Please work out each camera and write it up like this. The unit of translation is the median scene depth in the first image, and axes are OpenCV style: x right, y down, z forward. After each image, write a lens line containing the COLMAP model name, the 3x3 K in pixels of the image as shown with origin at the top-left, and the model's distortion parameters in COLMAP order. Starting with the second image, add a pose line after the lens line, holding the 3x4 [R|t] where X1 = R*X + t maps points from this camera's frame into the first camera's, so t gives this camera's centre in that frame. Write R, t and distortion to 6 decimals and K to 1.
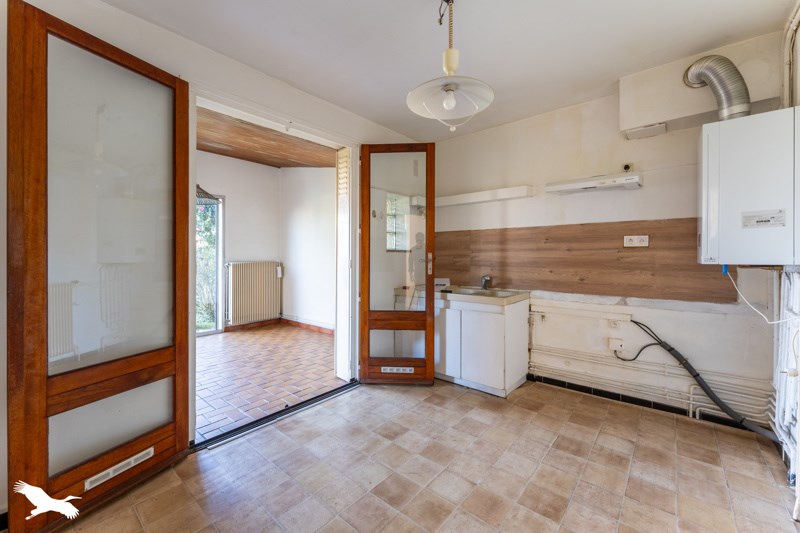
lens RADIAL K [[324.6, 0, 396.3], [0, 324.6, 249.3], [0, 0, 1]] dist [0.000609, 0.000103]
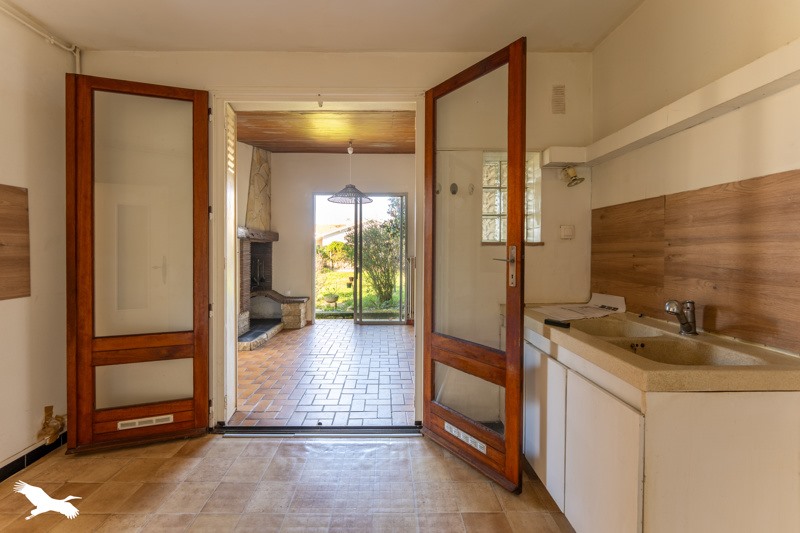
lens RADIAL K [[324.6, 0, 396.3], [0, 324.6, 249.3], [0, 0, 1]] dist [0.000609, 0.000103]
pose [[0.651015, -0.002176, -0.759062, 0.384839], [0.012678, 0.999888, 0.008007, 0.008699], [0.758959, -0.014836, 0.650969, 0.500769]]
